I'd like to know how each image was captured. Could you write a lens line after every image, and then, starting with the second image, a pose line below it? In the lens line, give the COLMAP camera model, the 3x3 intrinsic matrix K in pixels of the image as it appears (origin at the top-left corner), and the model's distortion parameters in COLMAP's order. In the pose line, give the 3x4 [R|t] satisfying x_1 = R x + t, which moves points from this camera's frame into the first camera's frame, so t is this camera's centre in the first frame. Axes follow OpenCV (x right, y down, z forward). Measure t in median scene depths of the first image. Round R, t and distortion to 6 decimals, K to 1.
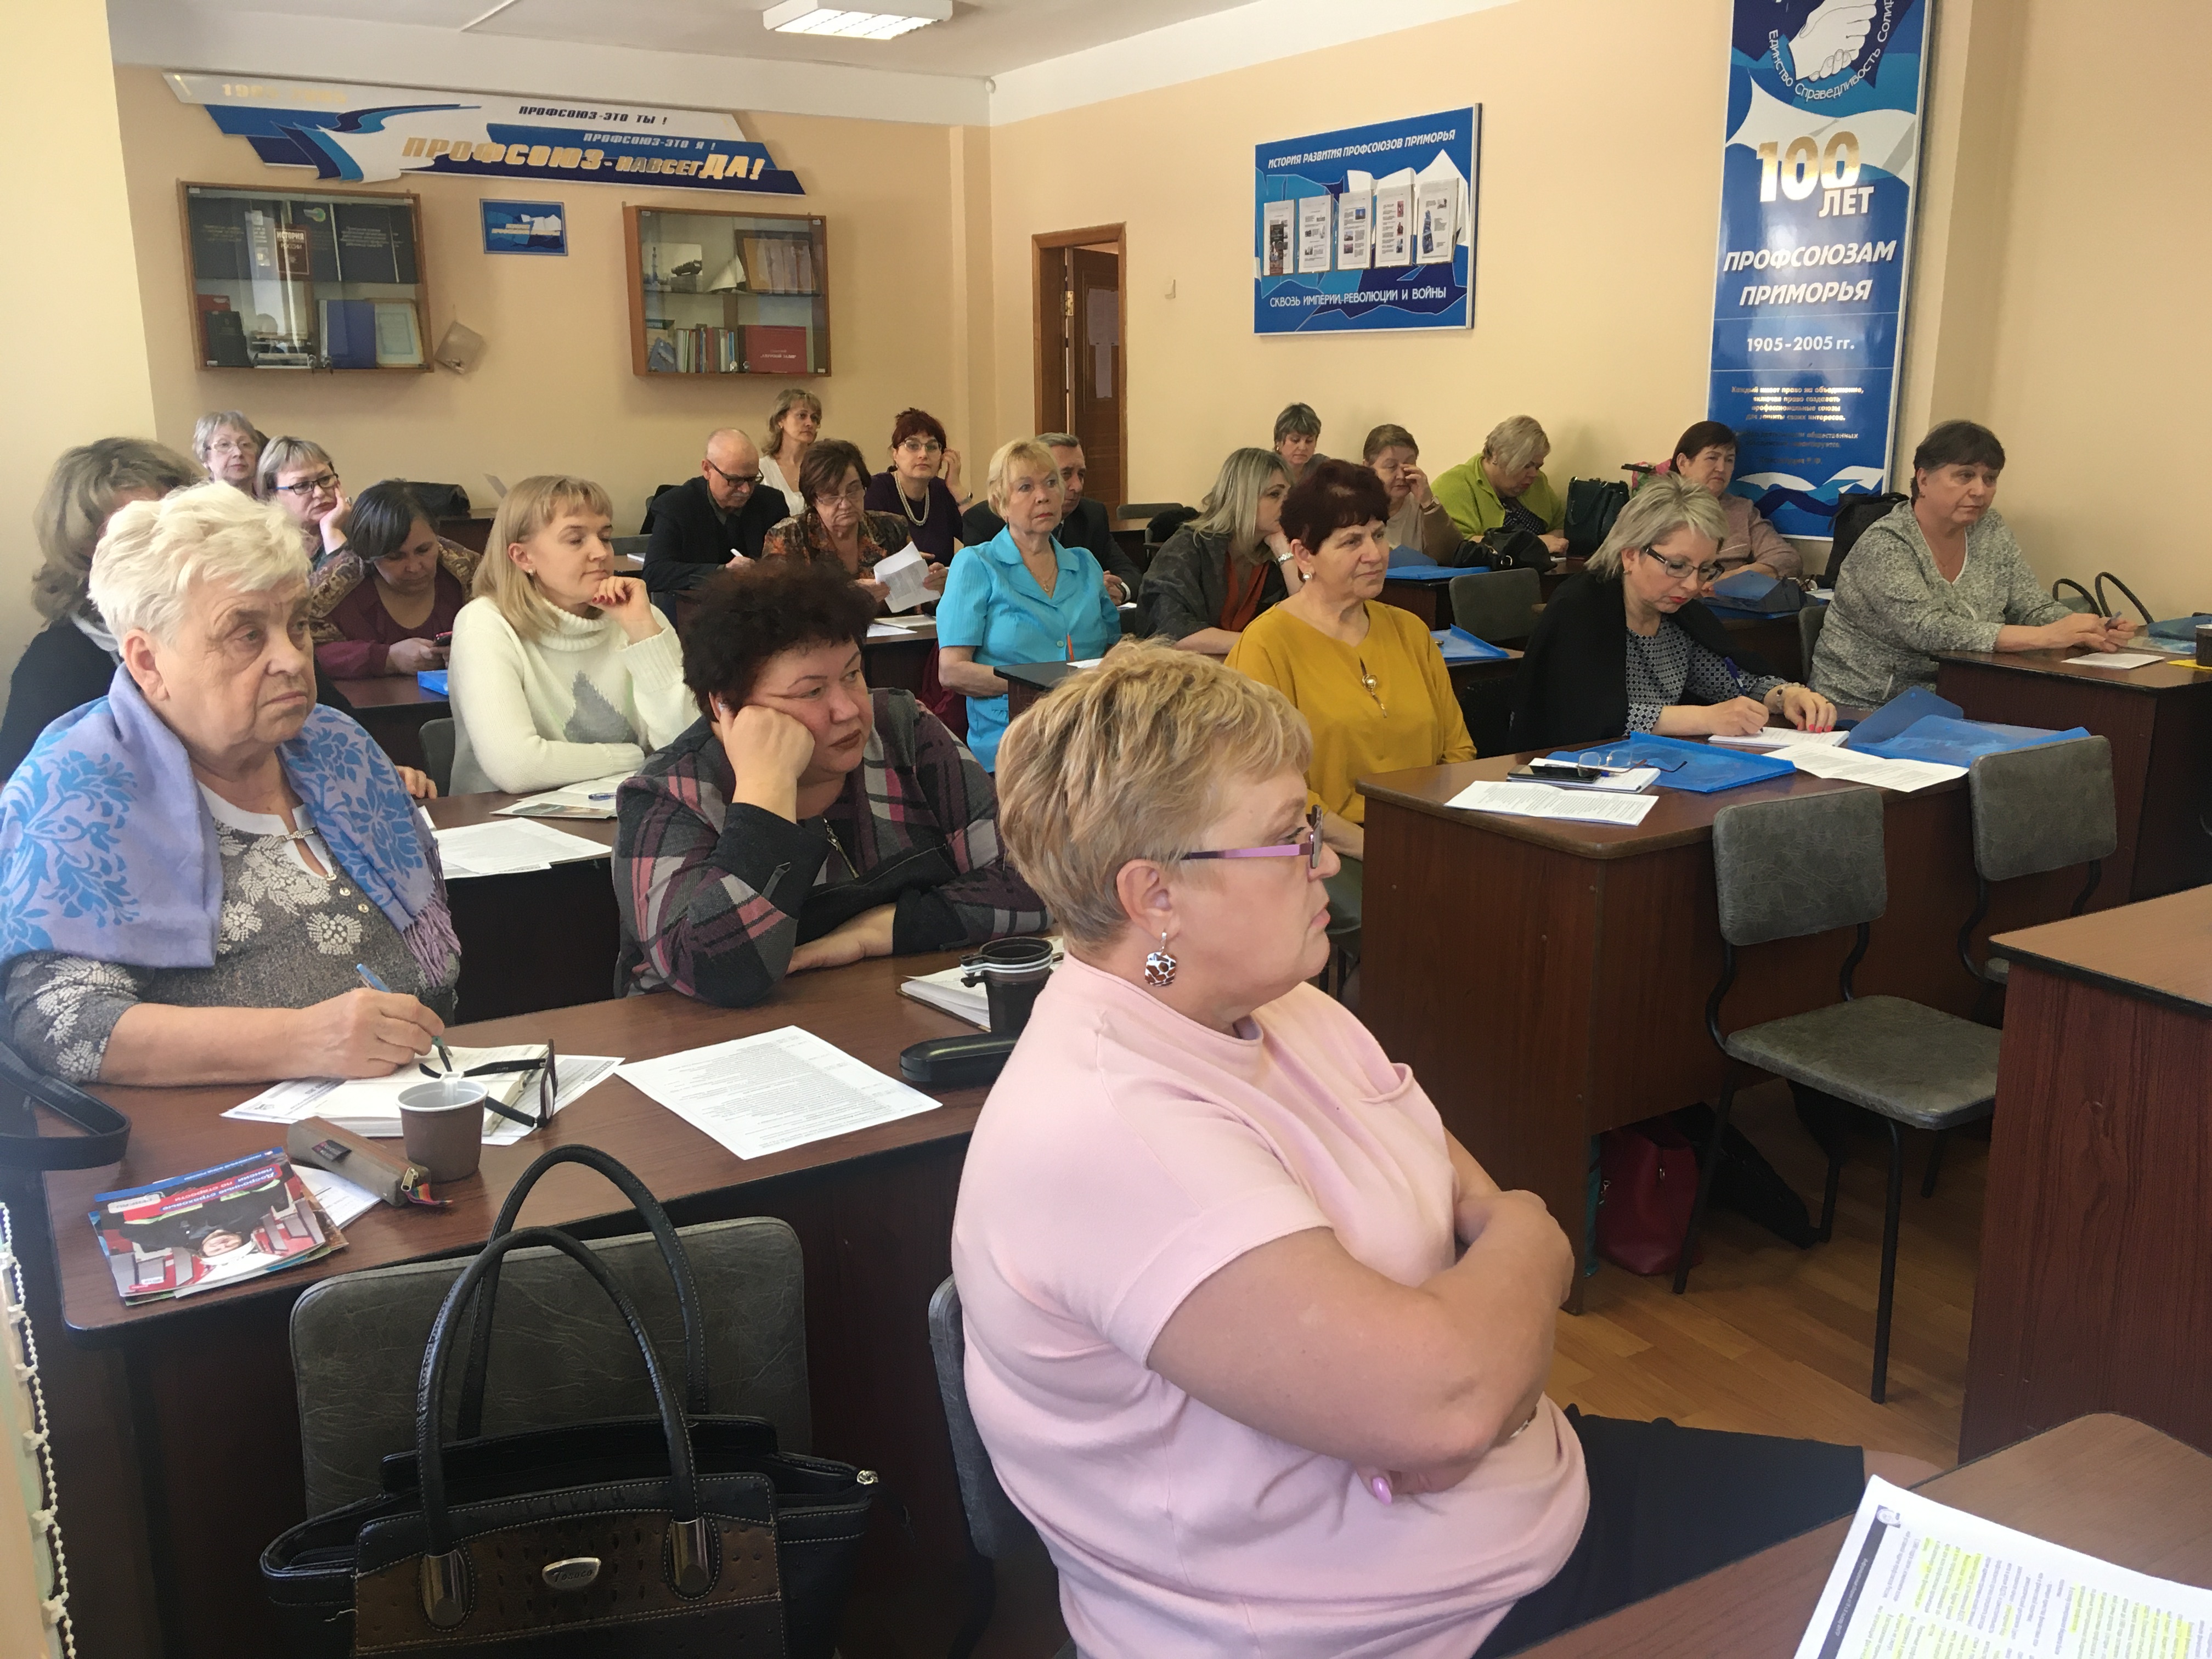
lens RADIAL K [[1884.9, 0, 1101.3], [0, 1884.9, 834.1], [0, 0, 1]] dist [0.137556, -0.218734]
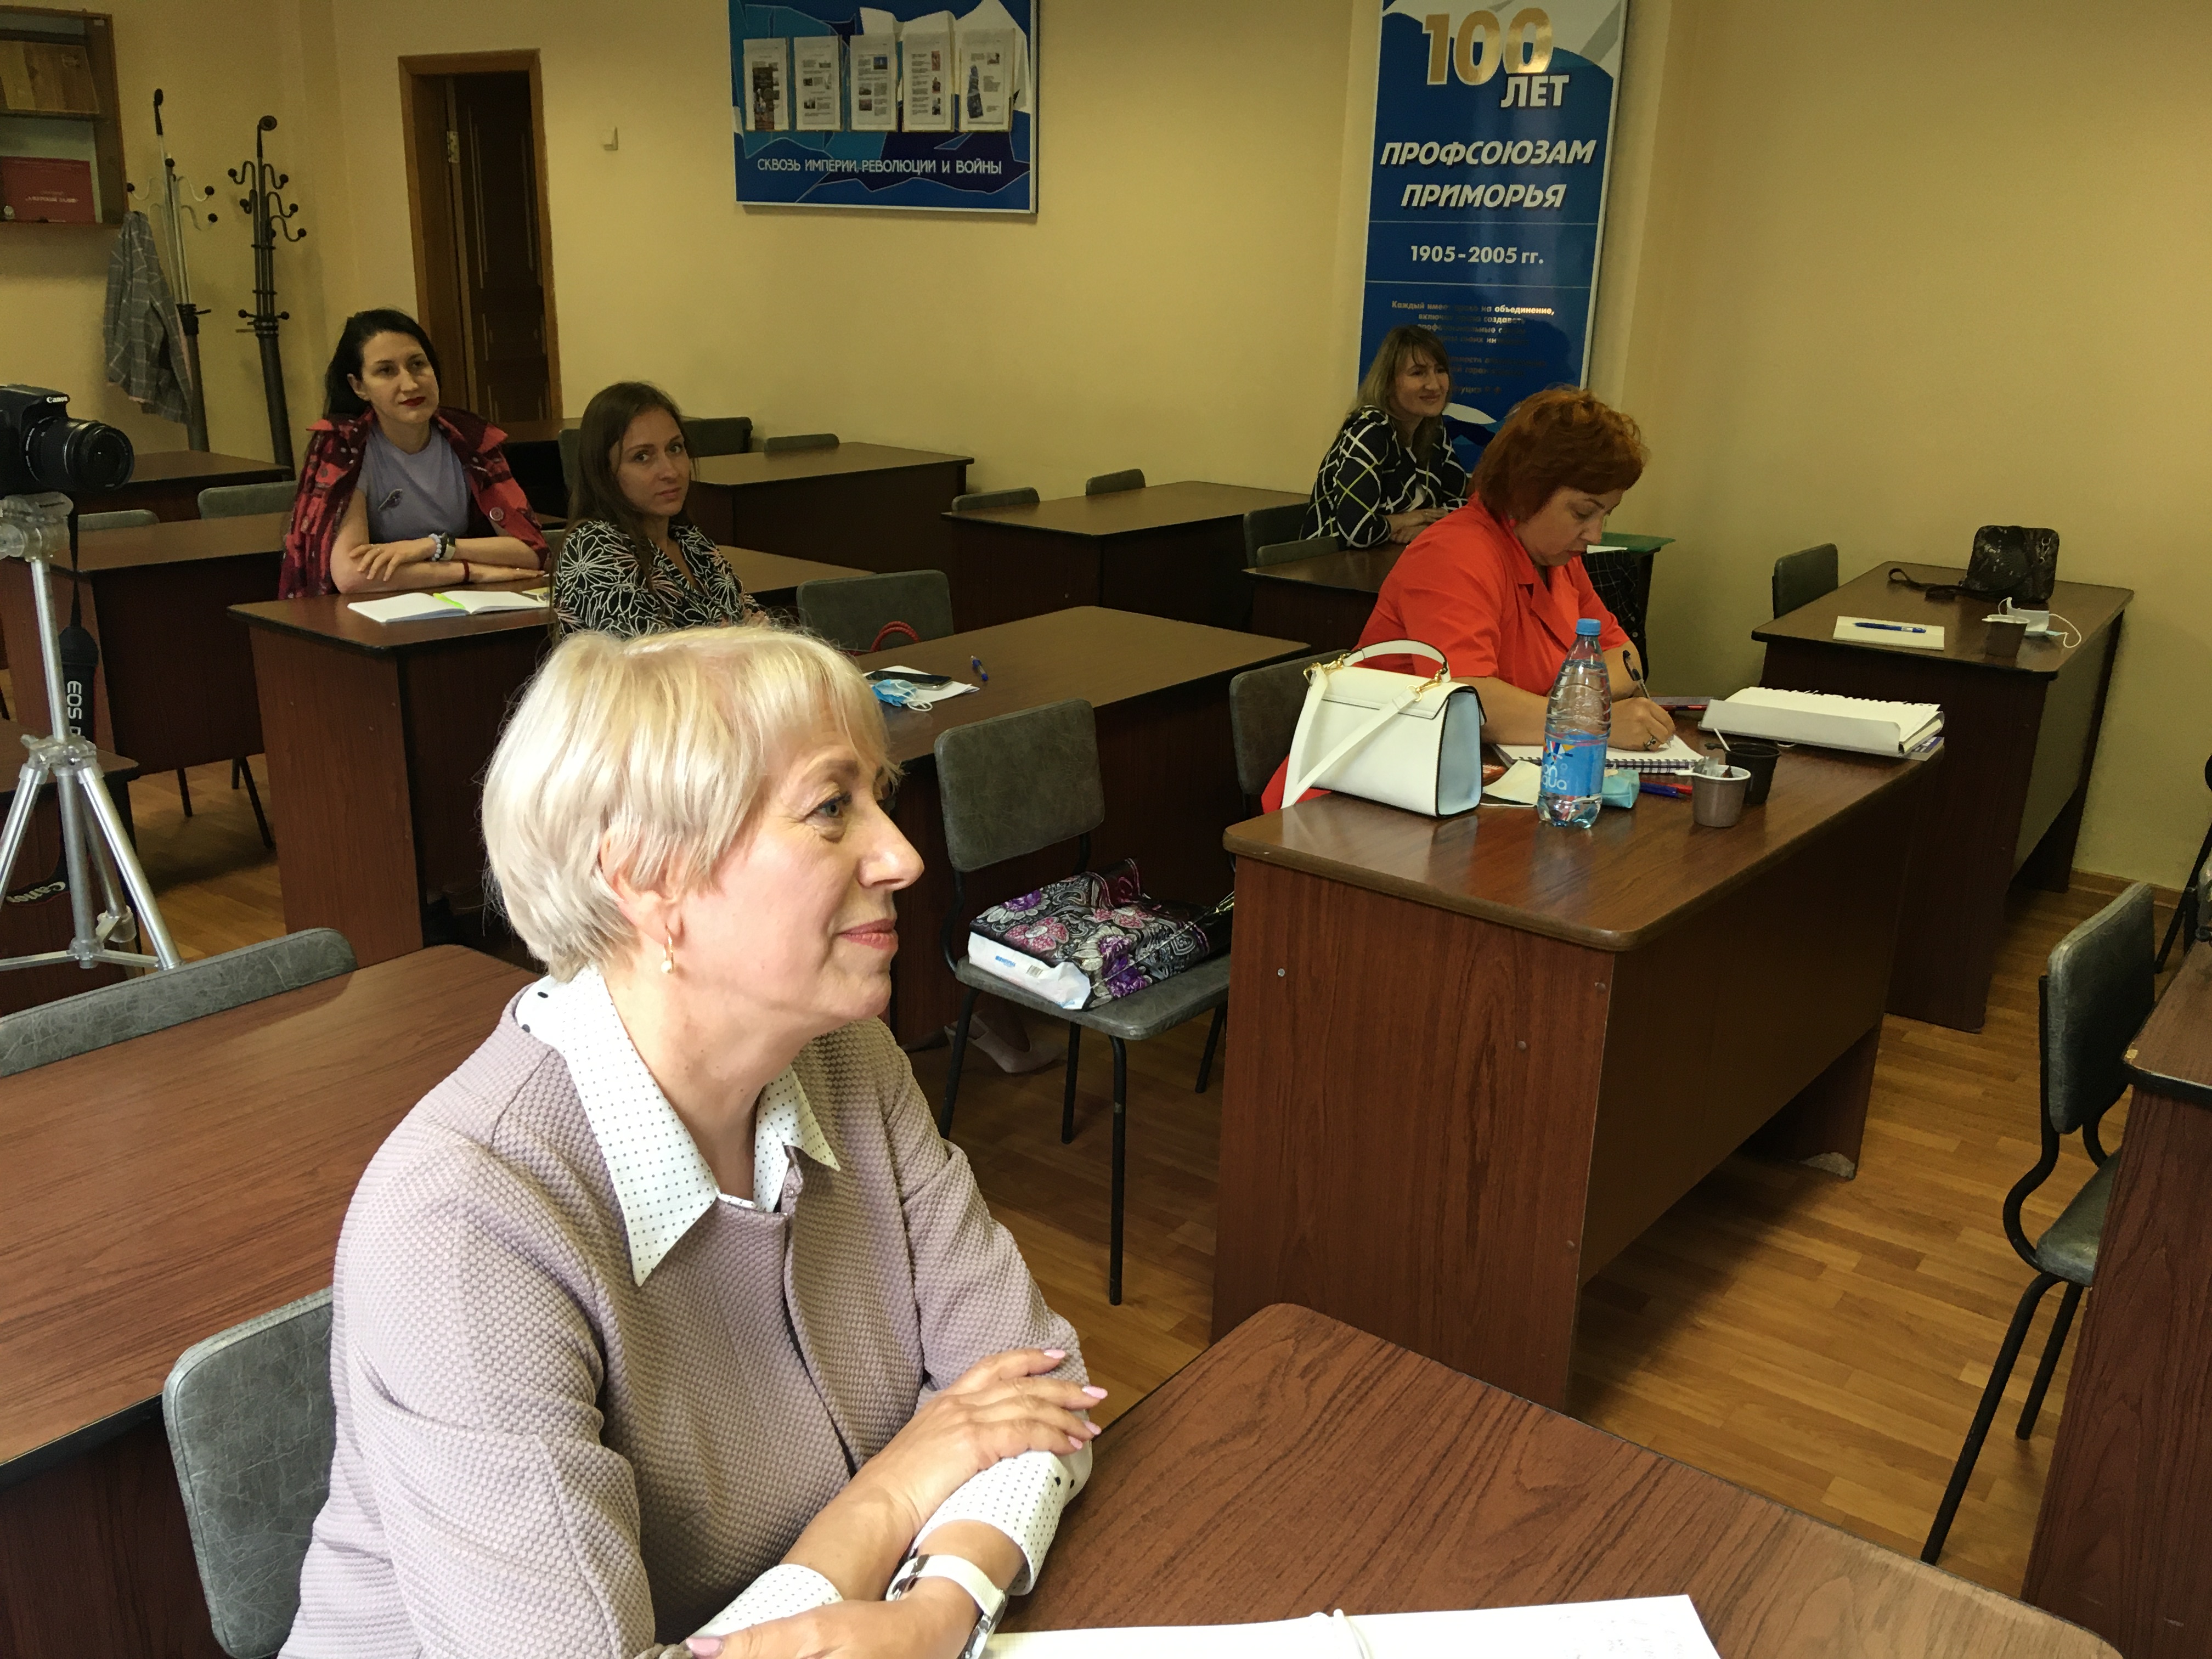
lens RADIAL K [[1849.3, 0, 1122.4], [0, 1849.3, 847.8], [0, 0, 1]] dist [0.111826, -0.174920]
pose [[0.924354, -0.078664, 0.373339, -0.093898], [0.051453, 0.995277, 0.082316, -0.046273], [-0.378051, -0.056880, 0.924036, 0.183660]]
